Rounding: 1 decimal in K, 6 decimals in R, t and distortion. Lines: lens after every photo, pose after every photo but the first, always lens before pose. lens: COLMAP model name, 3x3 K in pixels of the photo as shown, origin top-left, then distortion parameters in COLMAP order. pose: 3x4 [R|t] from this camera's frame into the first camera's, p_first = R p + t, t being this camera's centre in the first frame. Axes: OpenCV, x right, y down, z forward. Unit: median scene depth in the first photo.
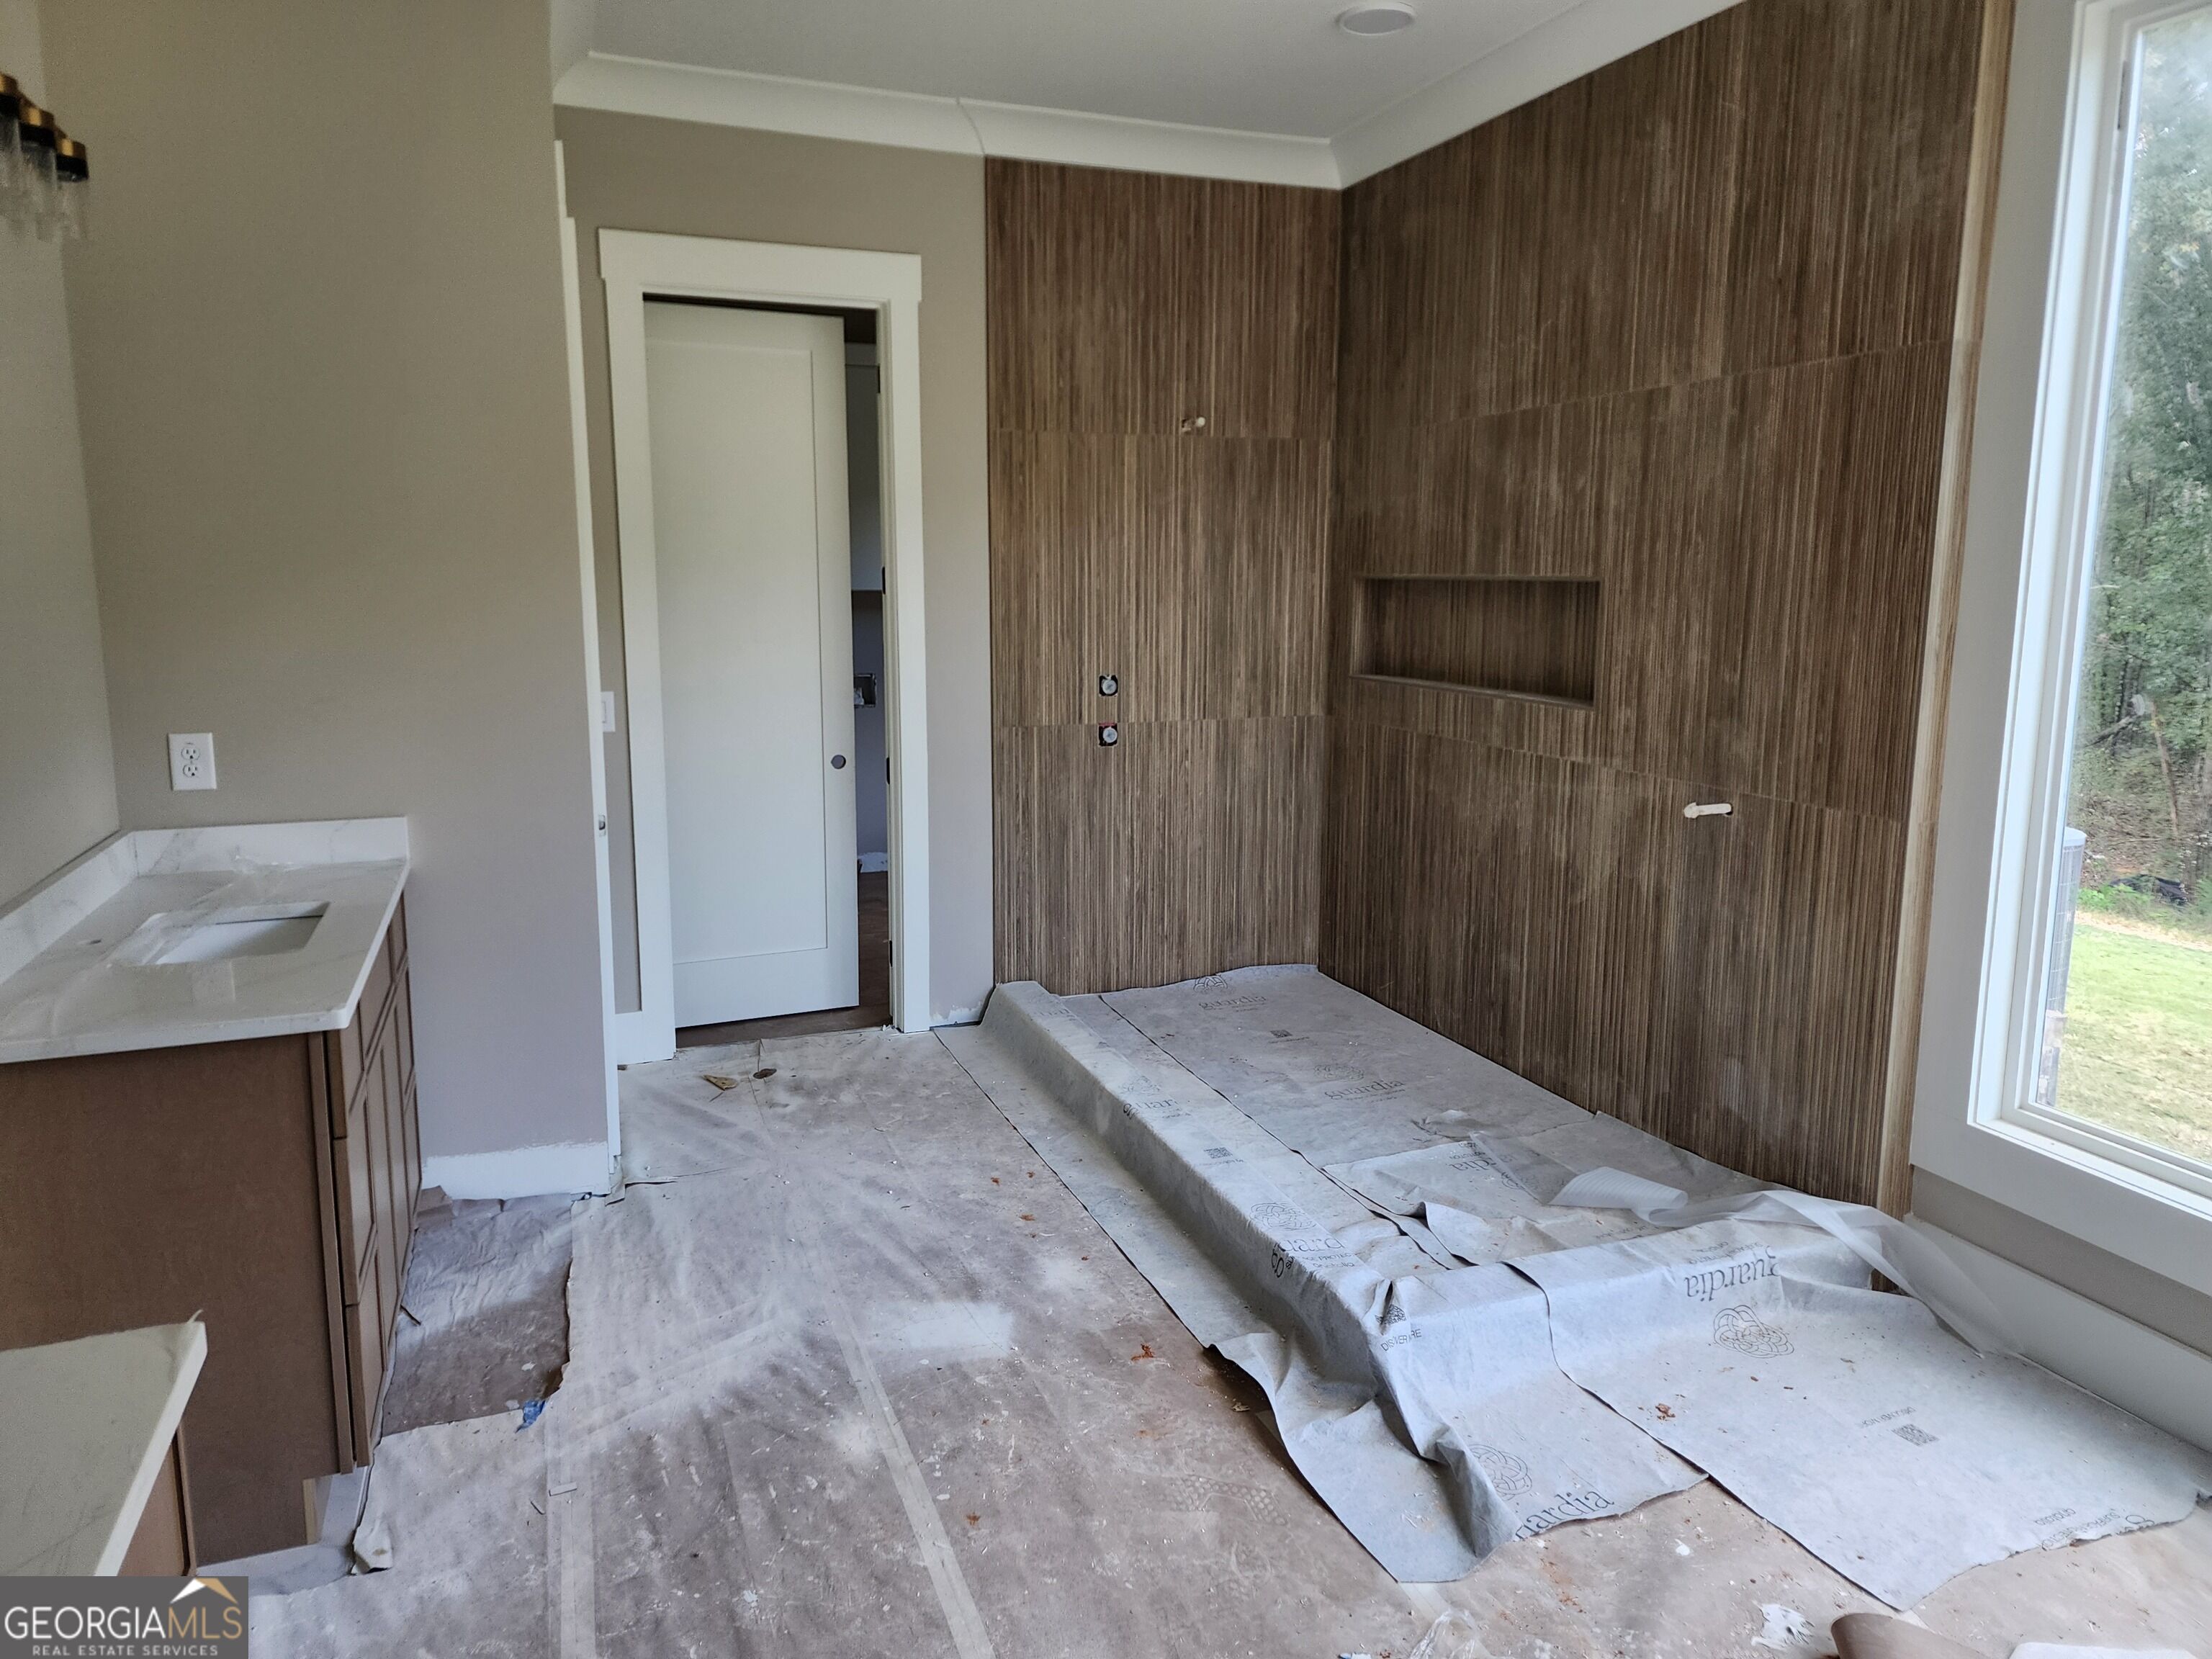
lens RADIAL K [[1488.4, 0, 1072.2], [0, 1488.4, 776.5], [0, 0, 1]] dist [0.067456, -0.053466]
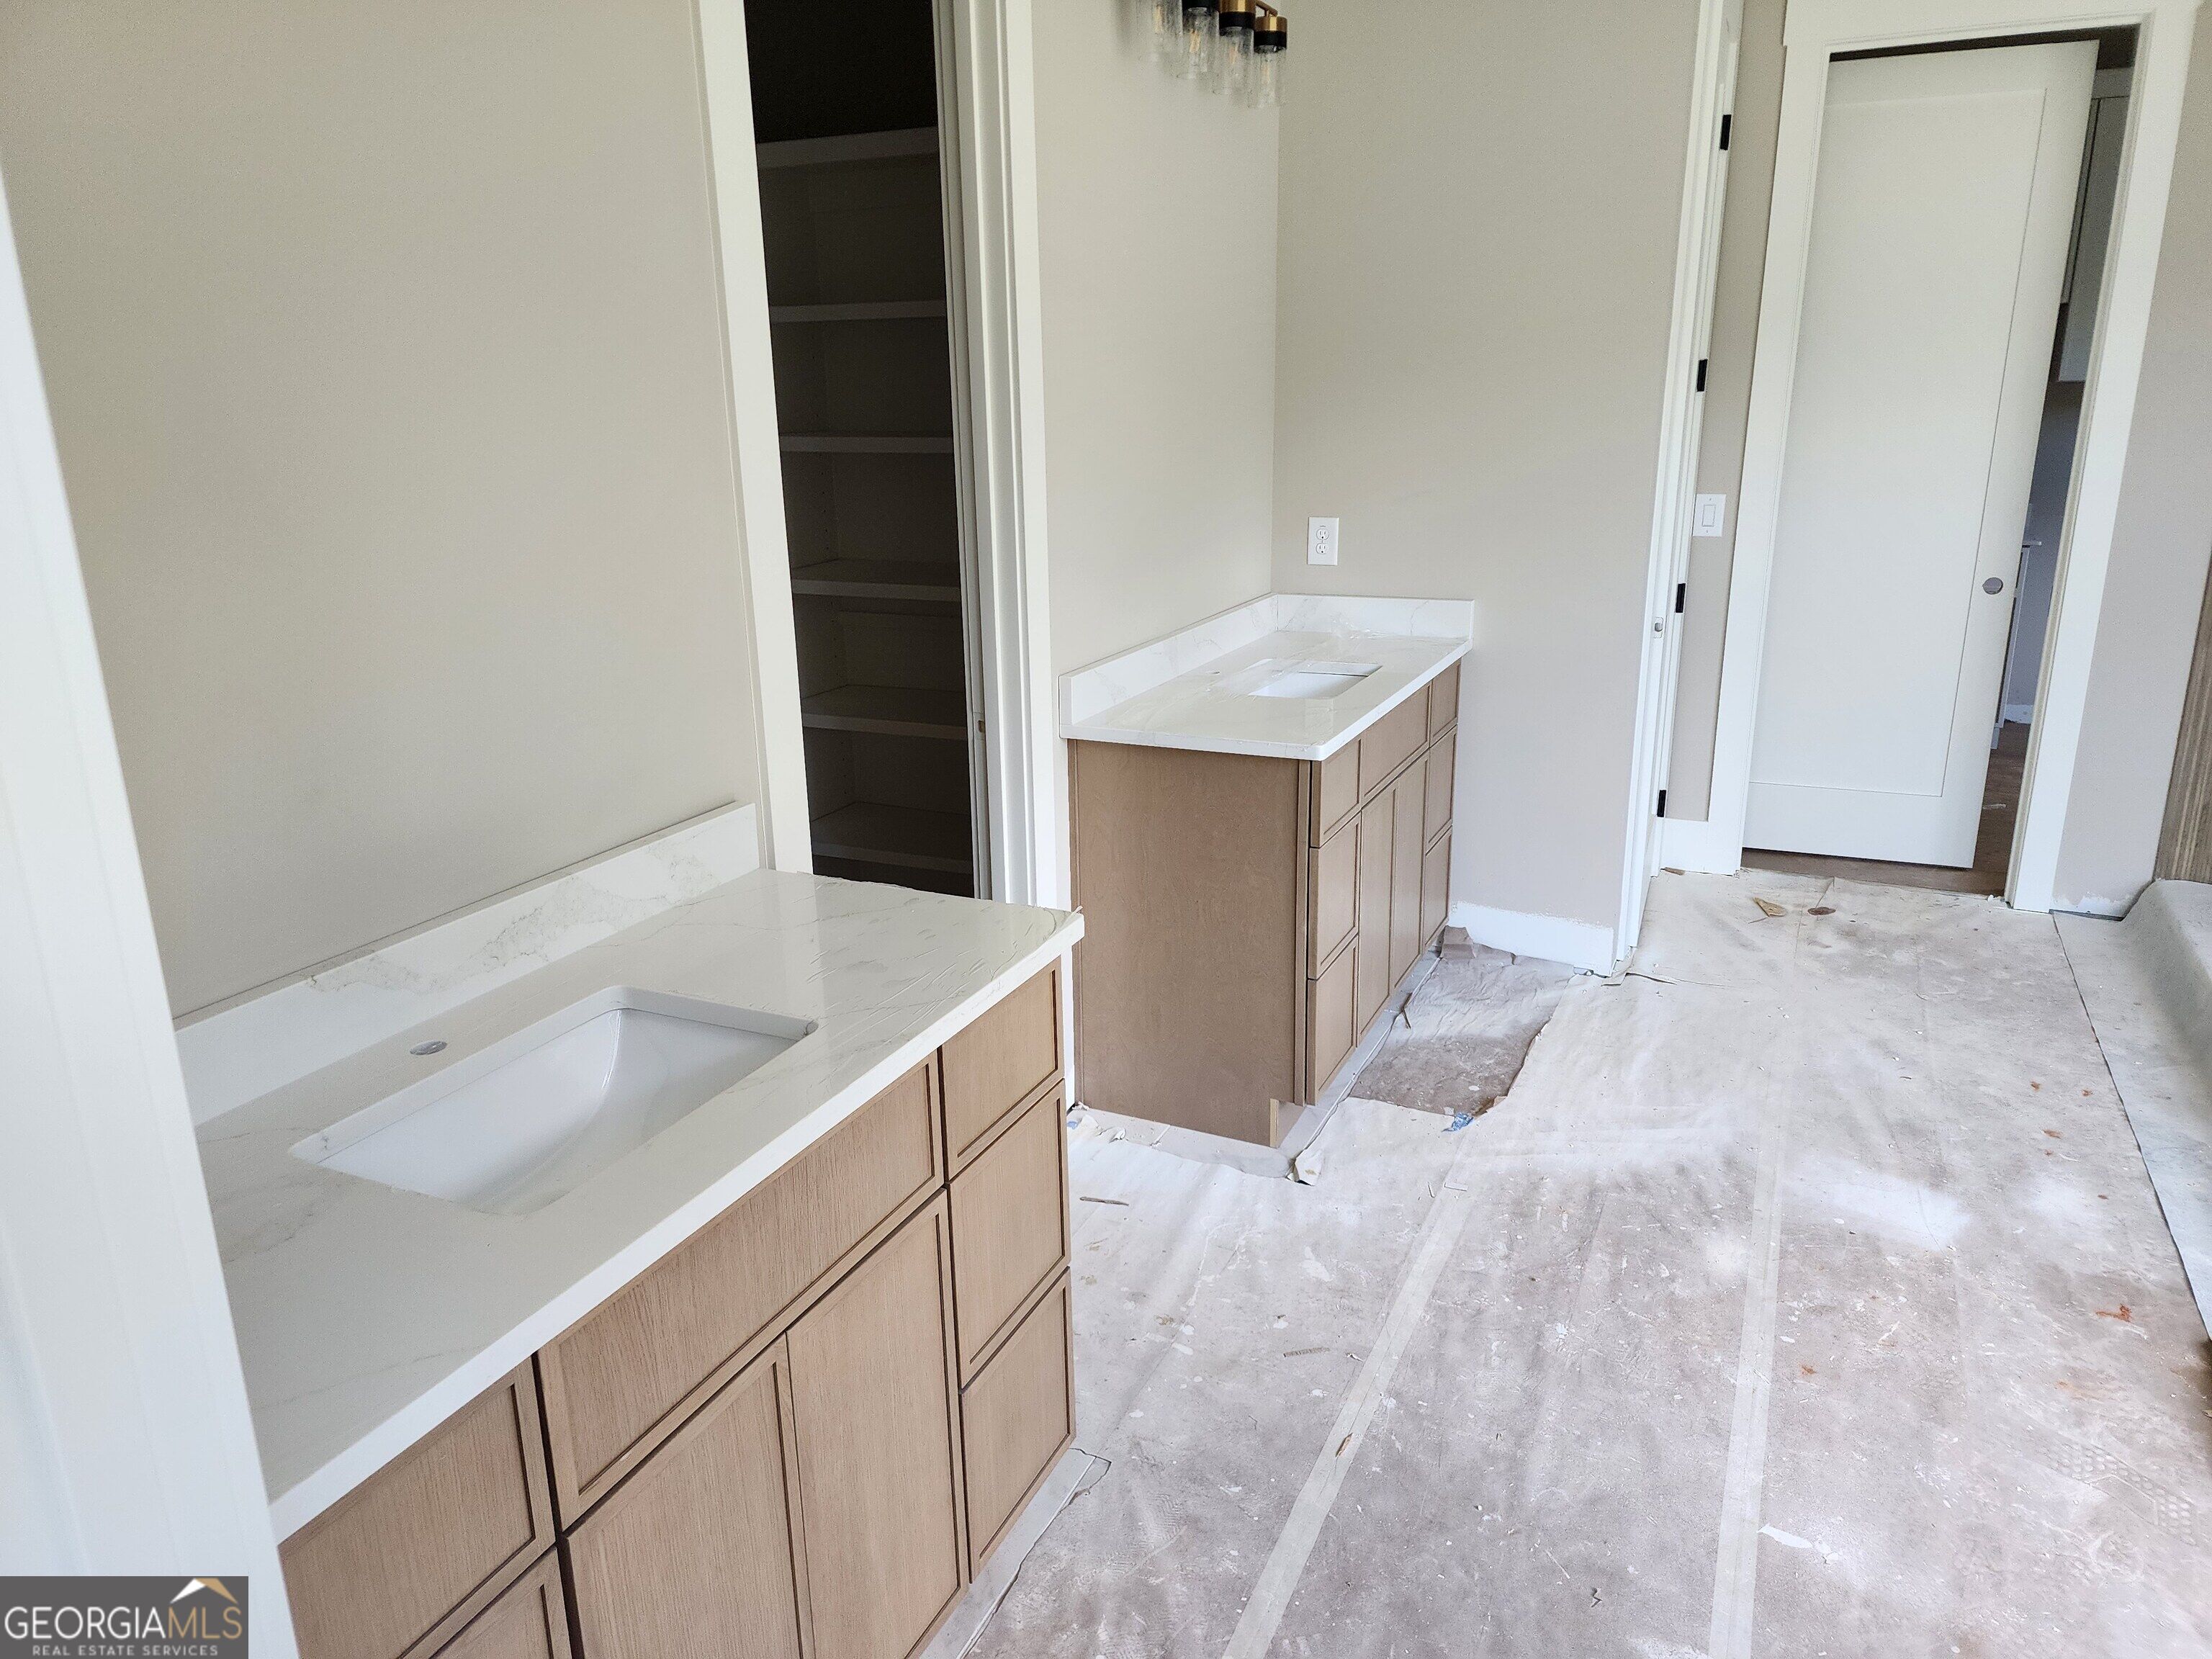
lens RADIAL K [[1488.4, 0, 1086.2], [0, 1488.4, 789.7], [0, 0, 1]] dist [0.067456, -0.053466]
pose [[0.689325, 0.177937, -0.702260, 0.188651], [-0.081897, 0.982293, 0.168504, -0.000143], [0.719808, -0.058641, 0.691691, 0.012258]]
